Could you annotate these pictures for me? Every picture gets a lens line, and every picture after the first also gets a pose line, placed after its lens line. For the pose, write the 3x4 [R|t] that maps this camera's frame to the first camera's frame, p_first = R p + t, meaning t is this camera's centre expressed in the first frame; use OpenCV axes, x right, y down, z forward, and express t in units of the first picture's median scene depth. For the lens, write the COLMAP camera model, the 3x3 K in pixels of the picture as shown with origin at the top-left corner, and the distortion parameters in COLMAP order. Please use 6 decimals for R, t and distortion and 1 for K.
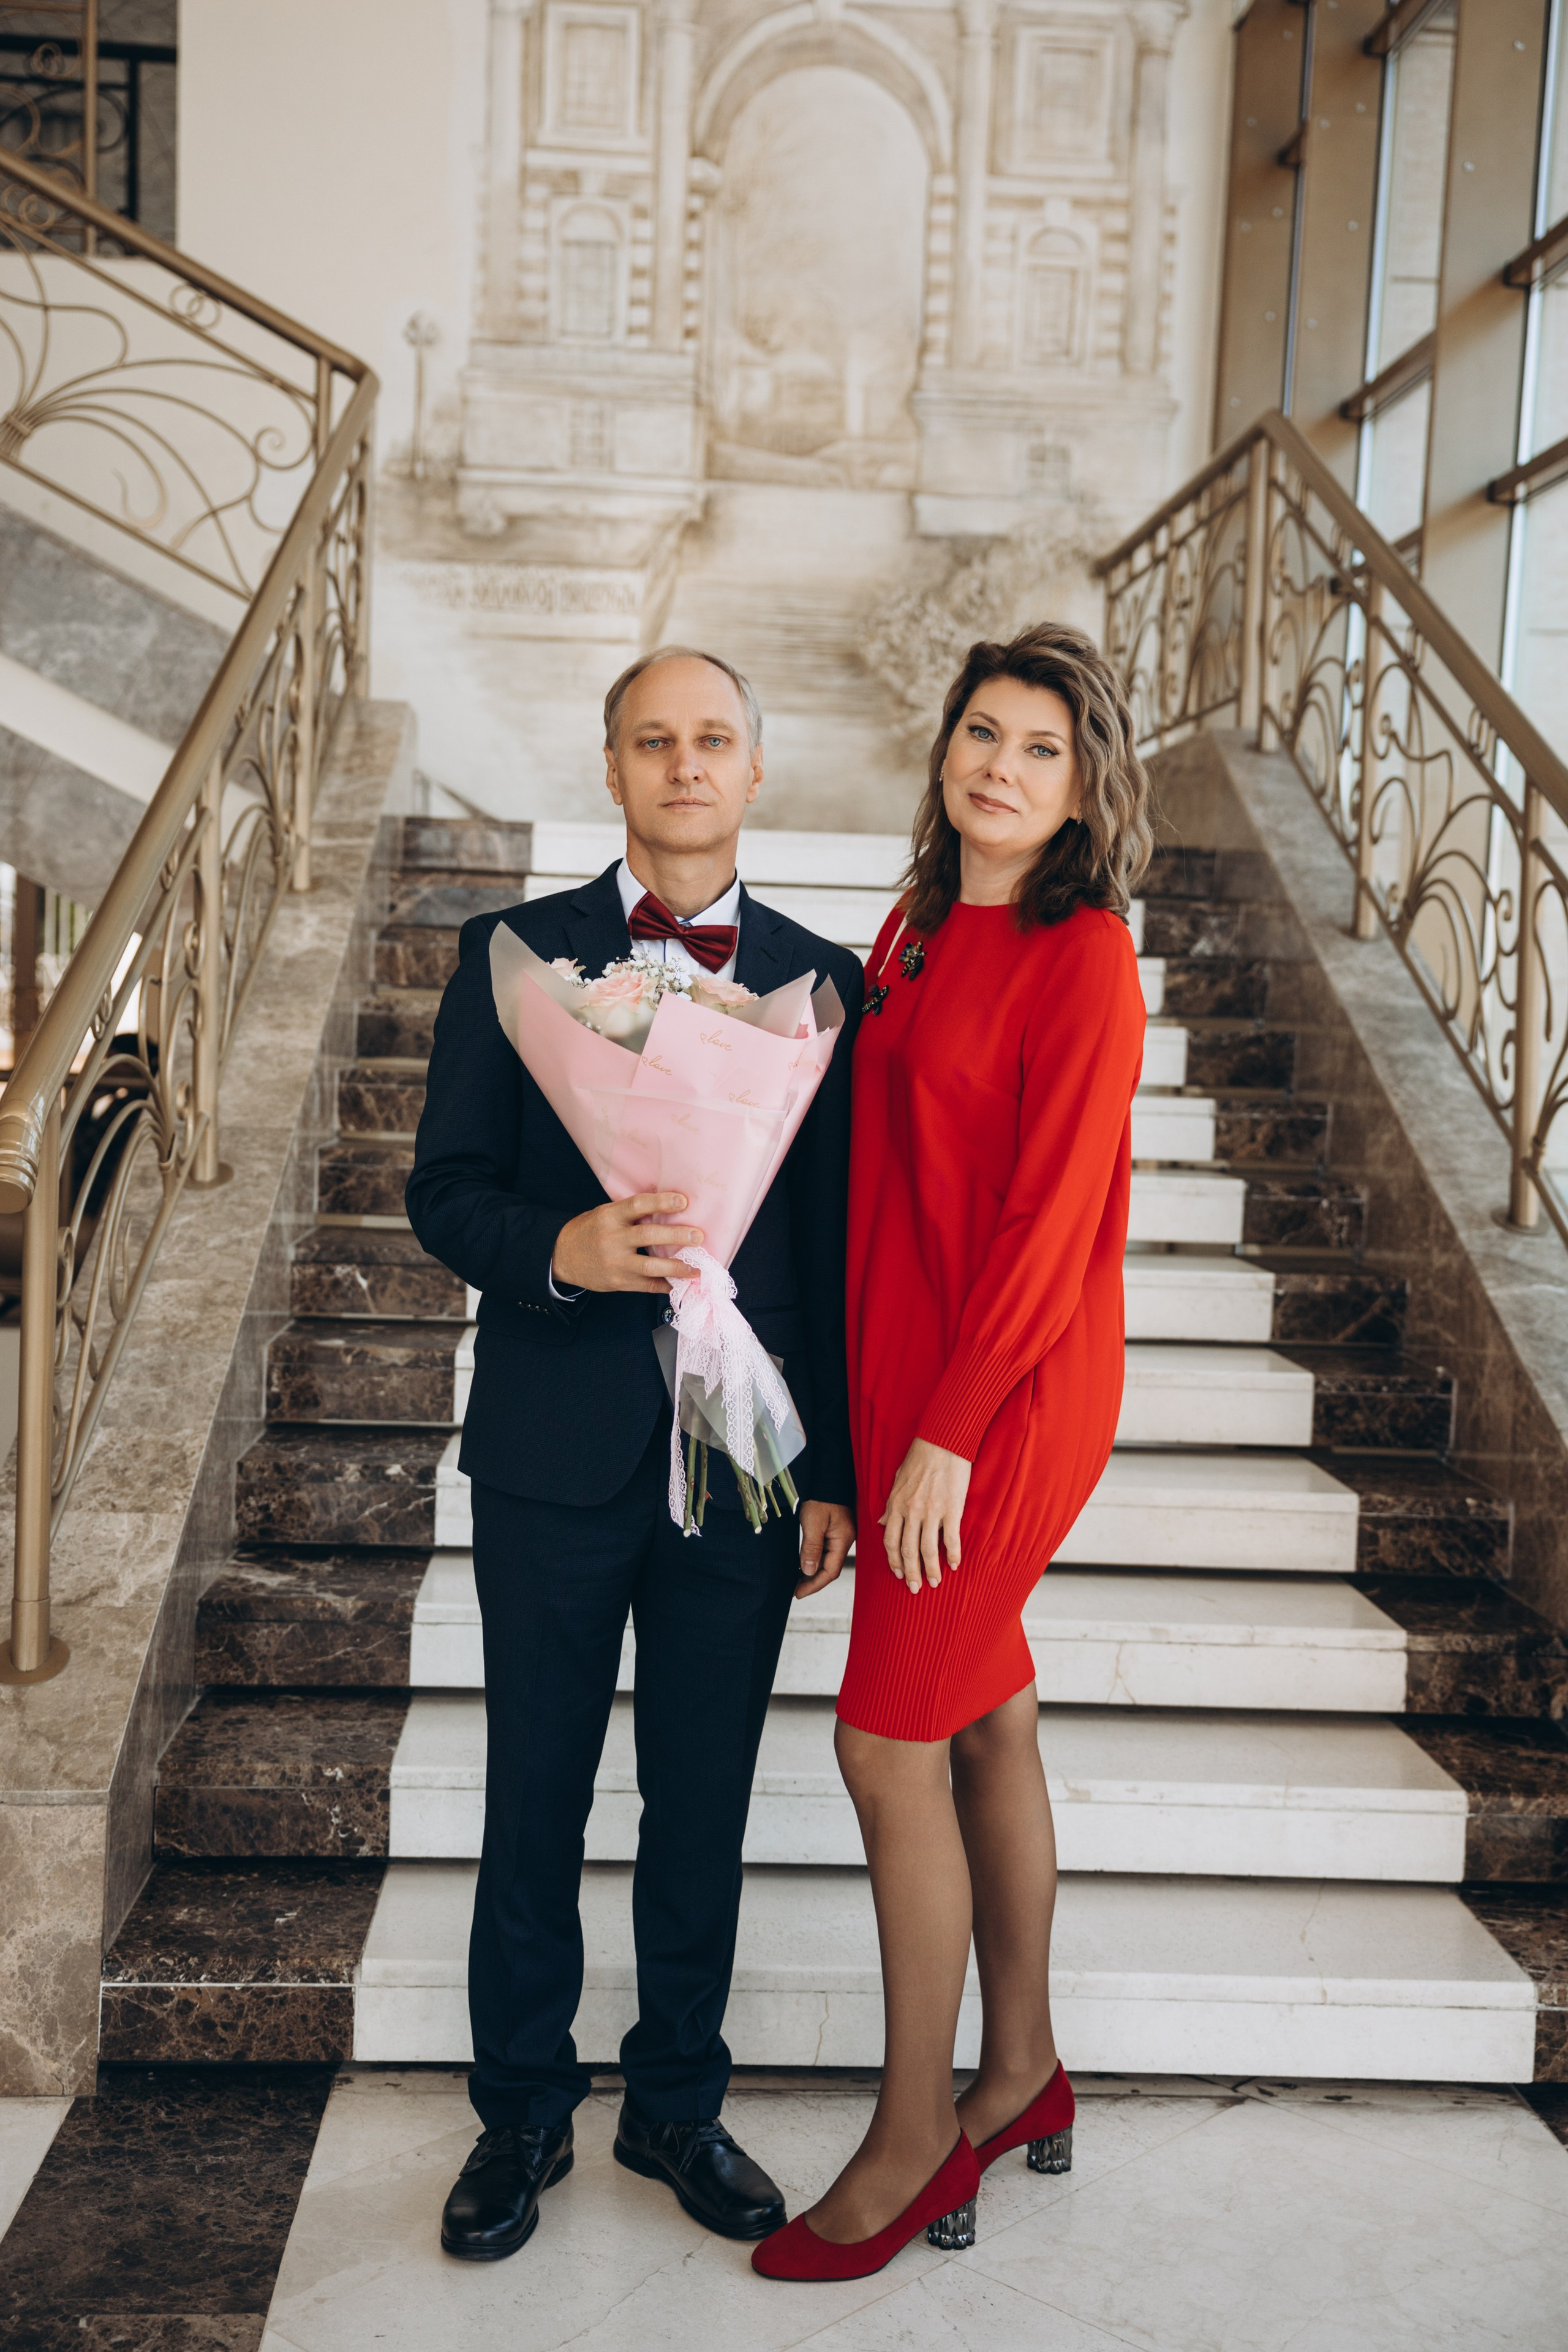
lens RADIAL K [[2419.7, 0, 788.8], [0, 2419.7, 1163.8], [0, 0, 1]] dist [0.167716, -0.201759]
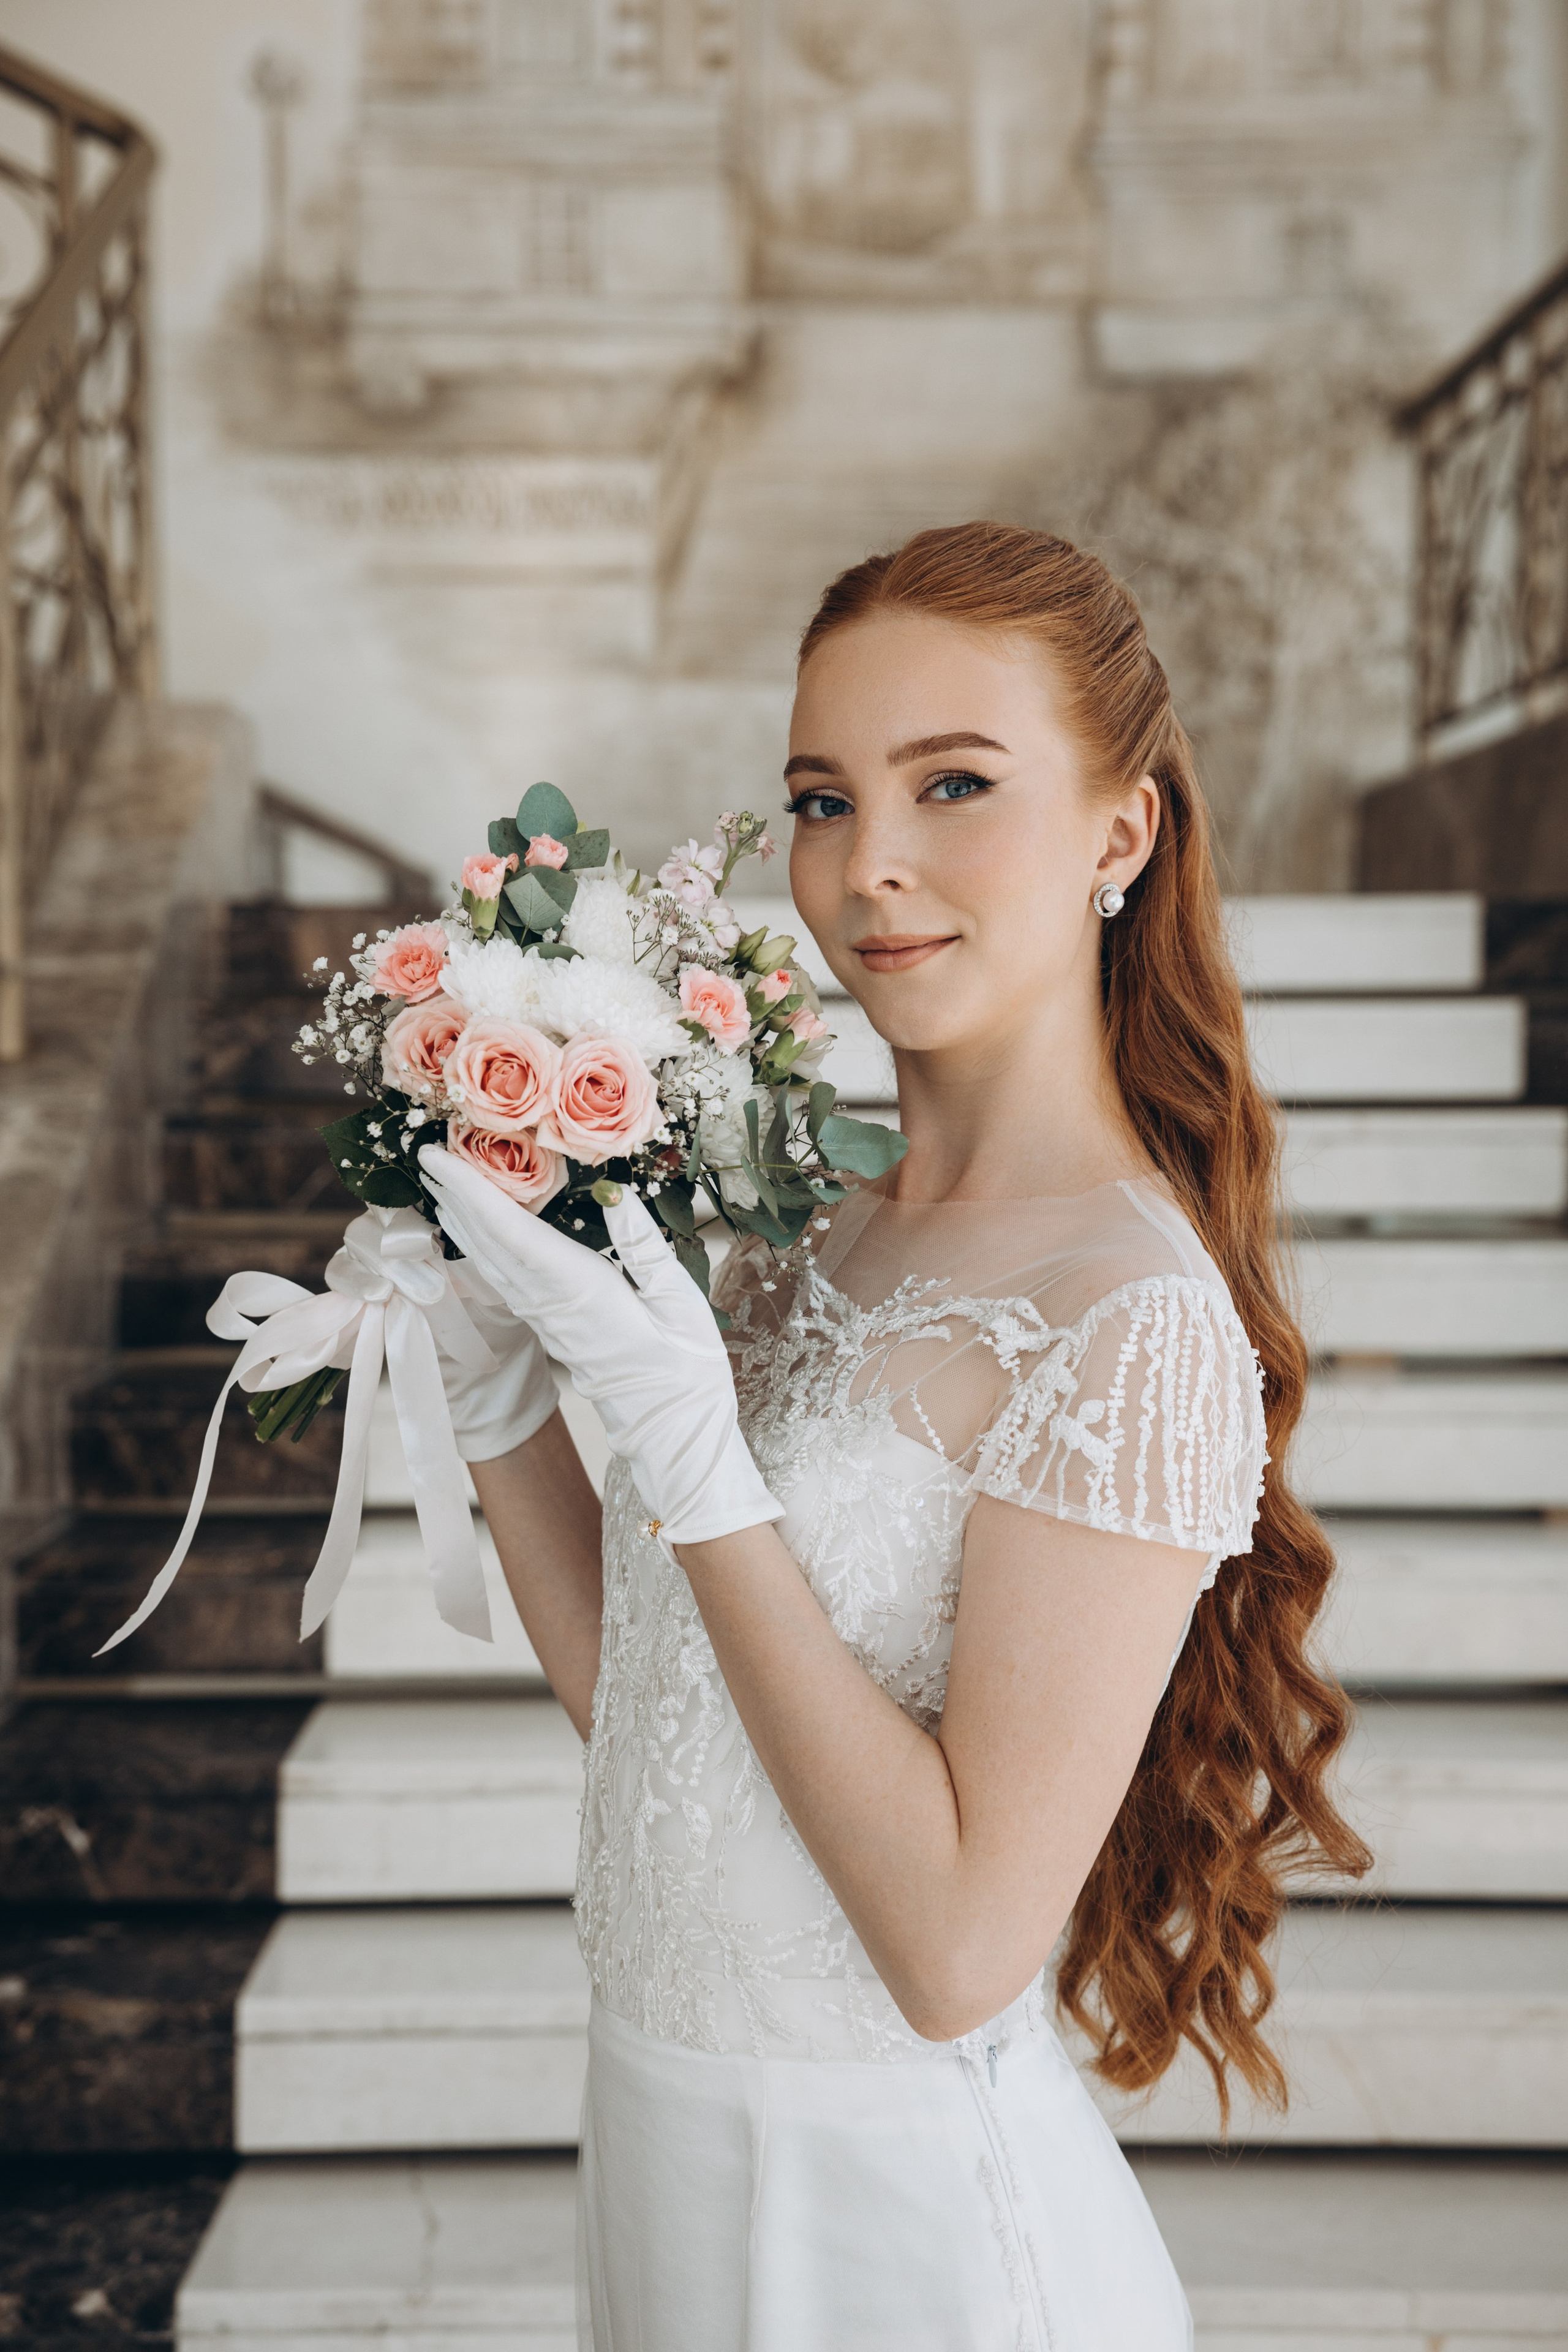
lens RADIAL K [[3483.3, 0, 797.7], [0, 3483.3, 1190.8], [0, 0, 1]] dist [0.455518, -0.962105]
pose [[0.998554, -0.034682, -0.041070, 0.011505], [0.033385, 0.998935, -0.031846, -0.047356], [0.042131, 0.030429, 0.998649, 0.188616]]
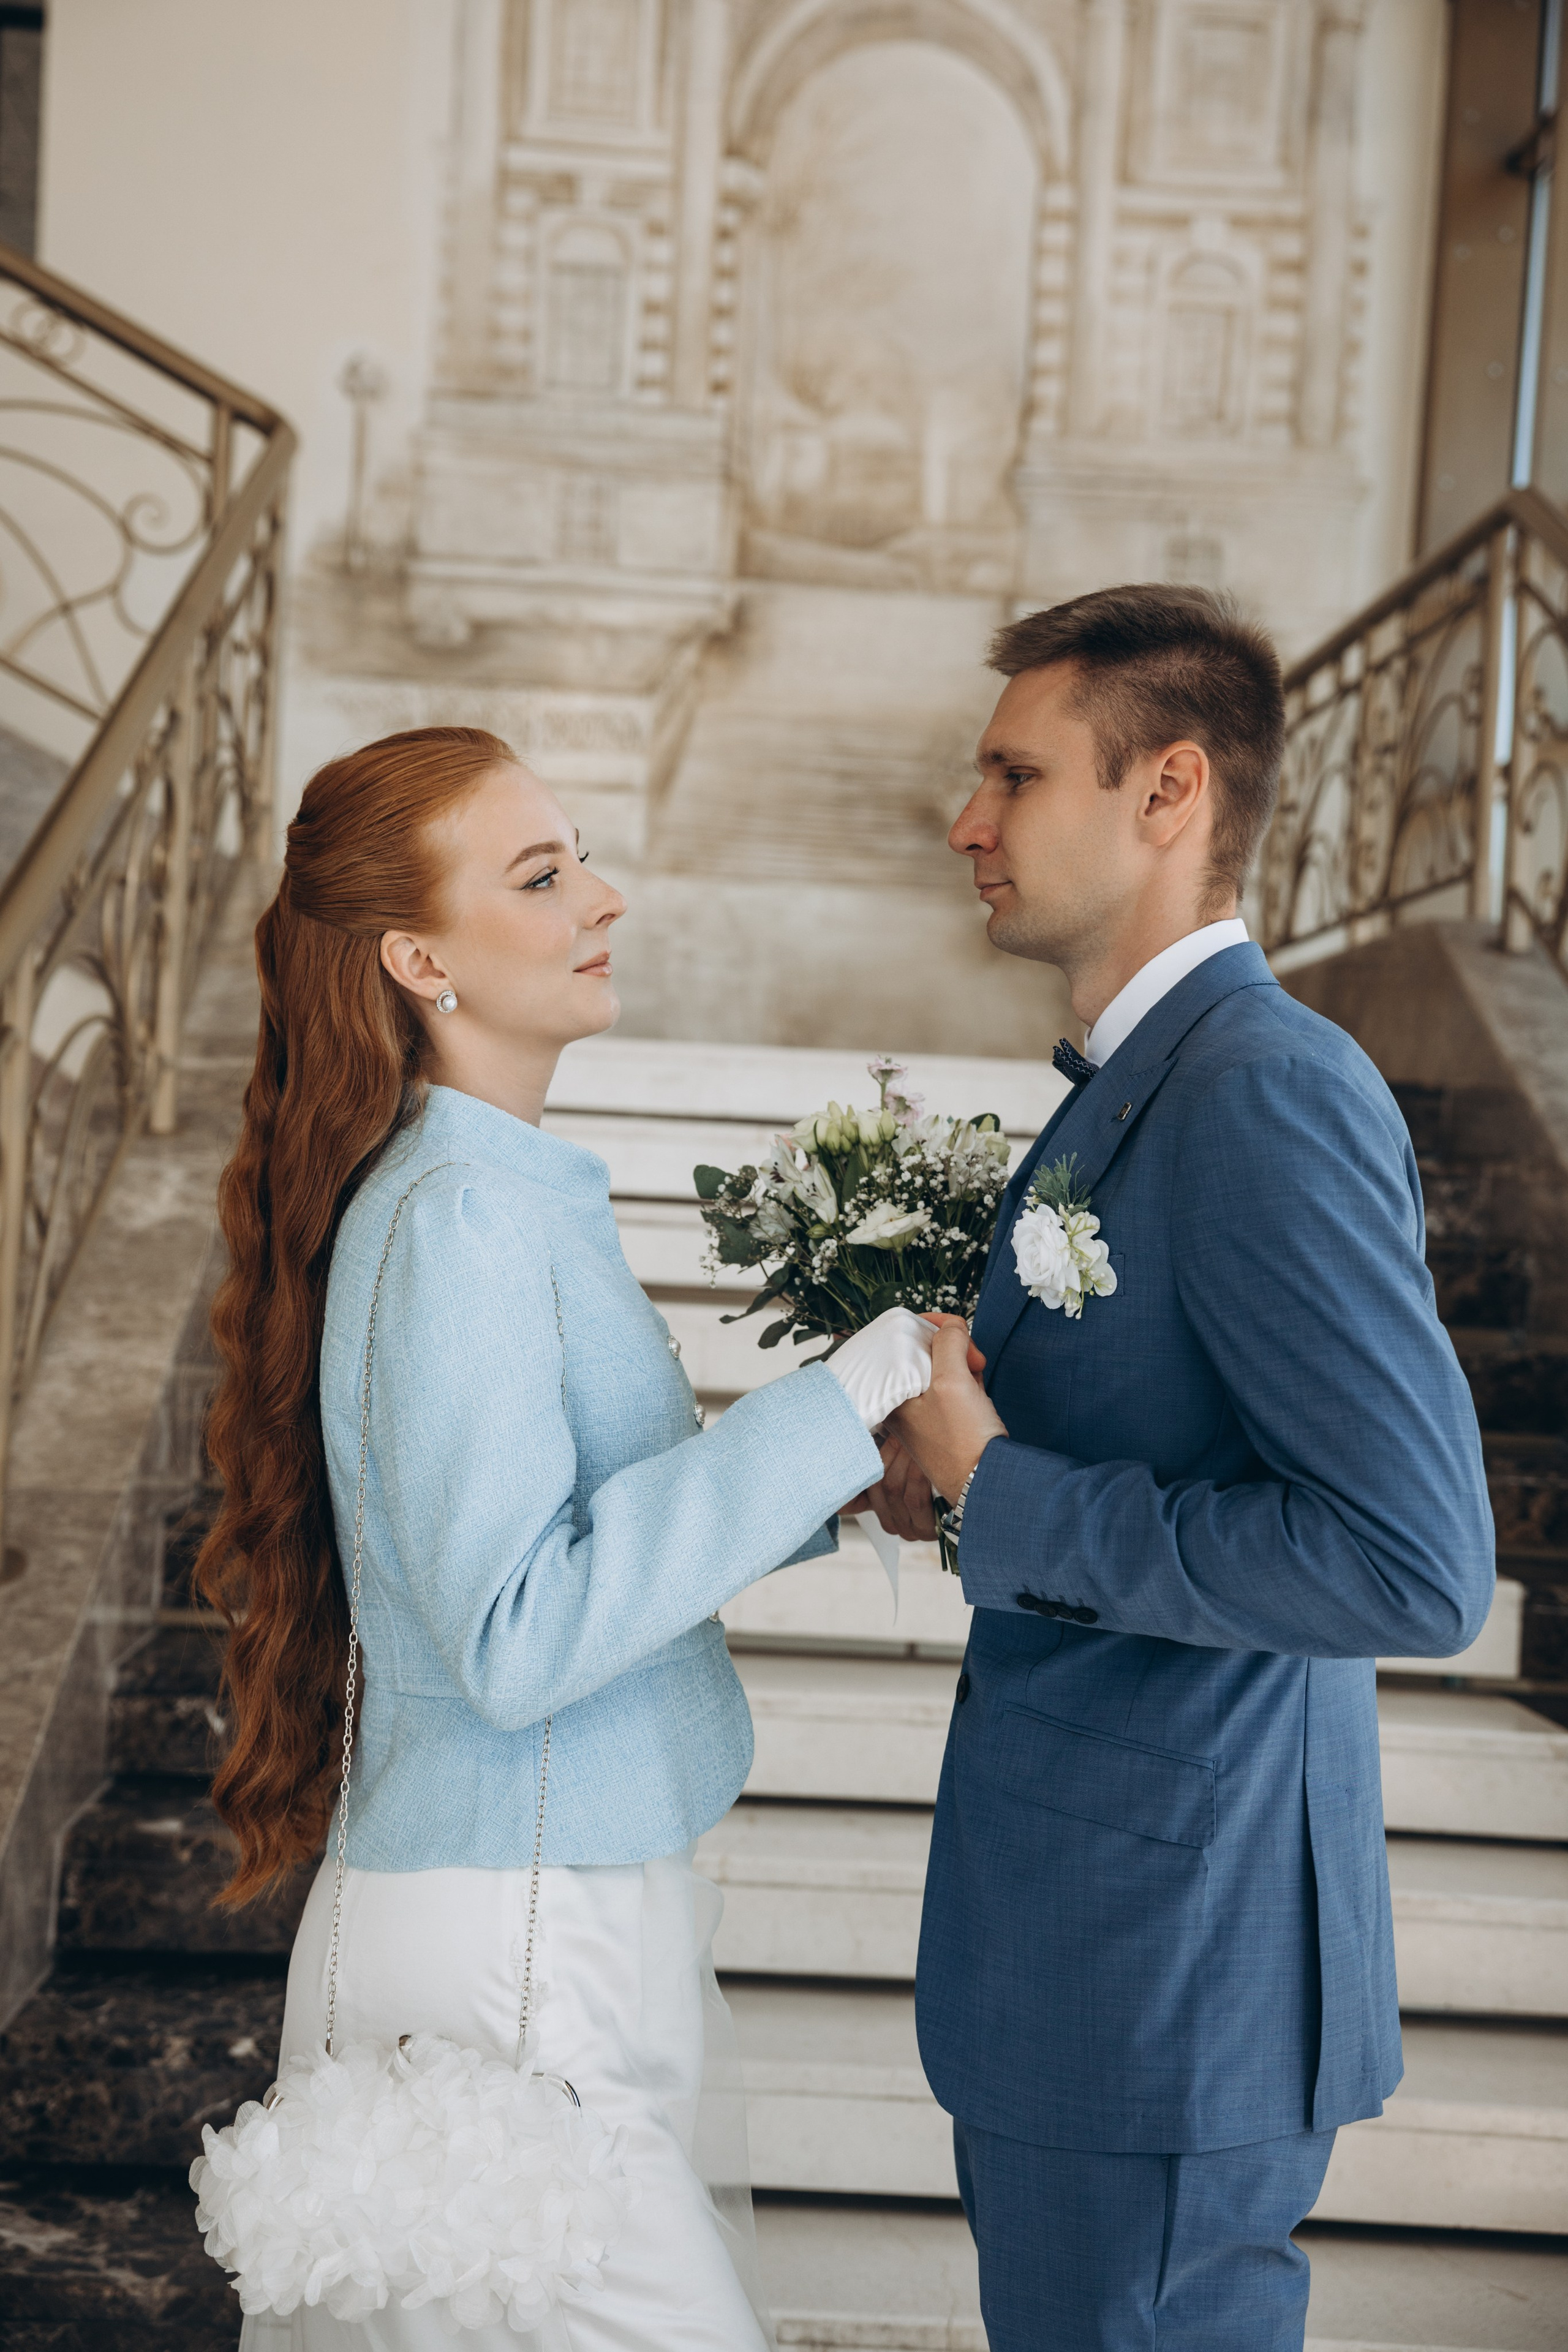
lens RADIAL K [[3061.8, 0, 776.7], [0, 3061.8, 1179.9], [0, 0, 1]] dist [0.390418, -0.741630]
pose [[0.999777, 0.016160, -0.013601, -0.008712], [-0.017237, 0.996382, -0.083226, -0.025049], [0.012207, 0.083441, 0.996438, 0.101210]]
